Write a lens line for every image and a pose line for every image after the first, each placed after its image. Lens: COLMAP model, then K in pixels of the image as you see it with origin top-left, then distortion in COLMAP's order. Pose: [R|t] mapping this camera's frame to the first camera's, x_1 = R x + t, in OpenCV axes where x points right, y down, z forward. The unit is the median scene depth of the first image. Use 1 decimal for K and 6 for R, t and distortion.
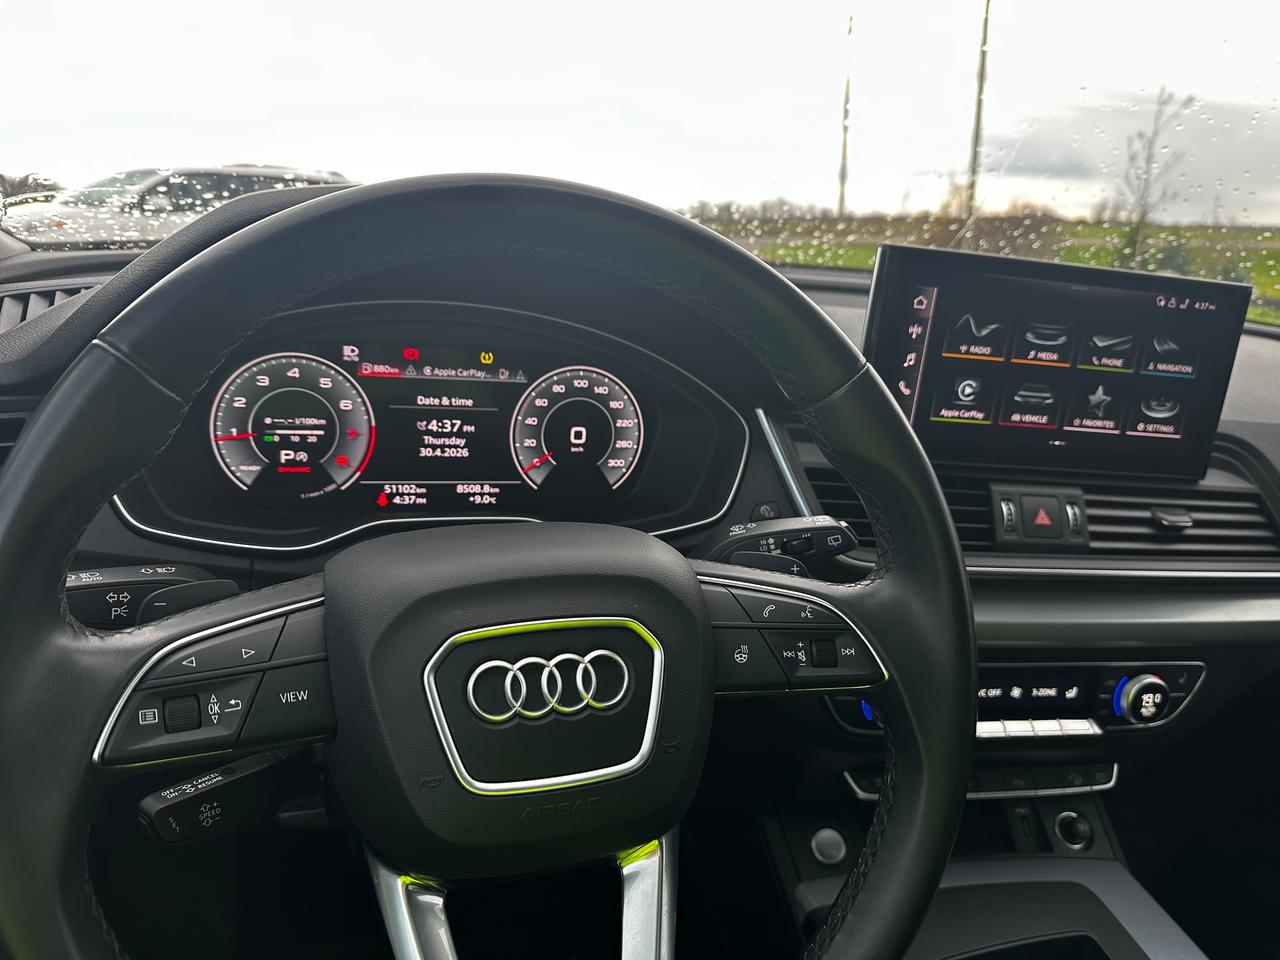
lens RADIAL K [[900.1, 0, 638.5], [0, 900.1, 475.0], [0, 0, 1]] dist [0.015068, -0.011864]
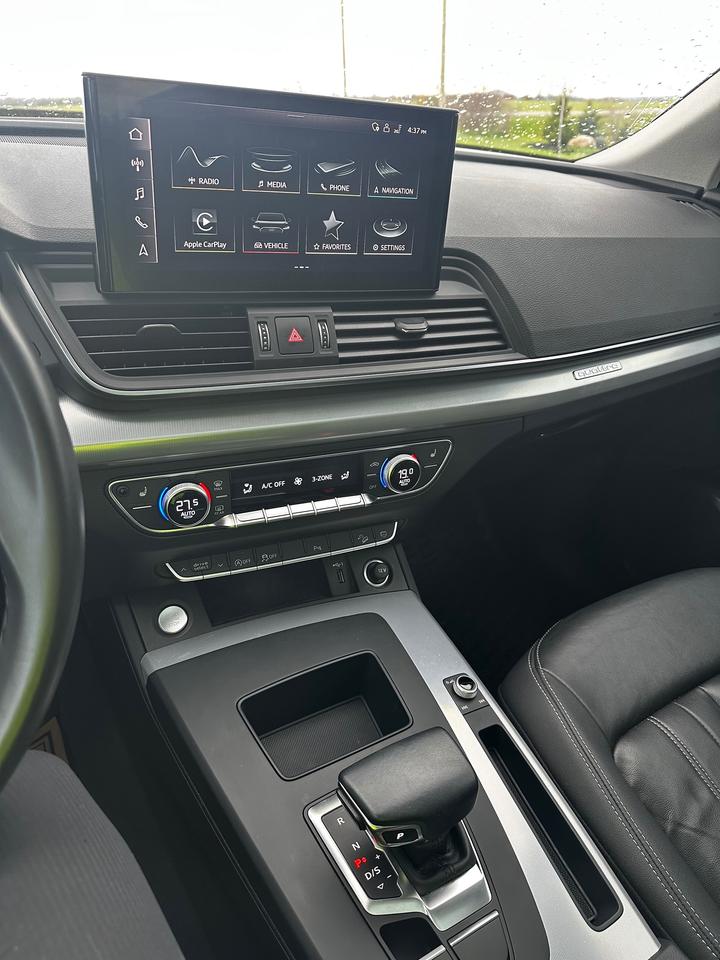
lens RADIAL K [[680.7, 0, 372.1], [0, 680.7, 477.9], [0, 0, 1]] dist [0.098643, -0.178549]
pose [[0.976085, -0.125002, 0.177856, 0.362883], [0.079586, 0.966823, 0.242735, 0.018457], [-0.202297, -0.222775, 0.953649, 0.094702]]
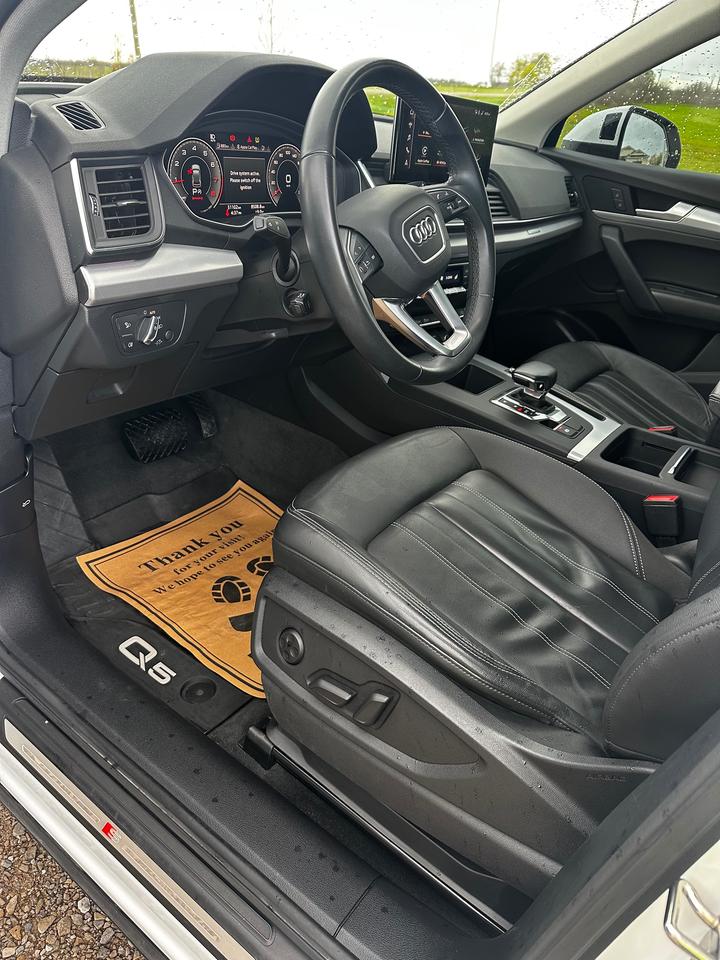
lens RADIAL K [[680.7, 0, 372.1], [0, 680.7, 477.9], [0, 0, 1]] dist [0.098643, -0.178549]
pose [[0.808870, -0.275582, 0.519407, -0.978126], [0.119418, 0.941949, 0.313801, 0.140840], [-0.575733, -0.191798, 0.794824, -0.606925]]
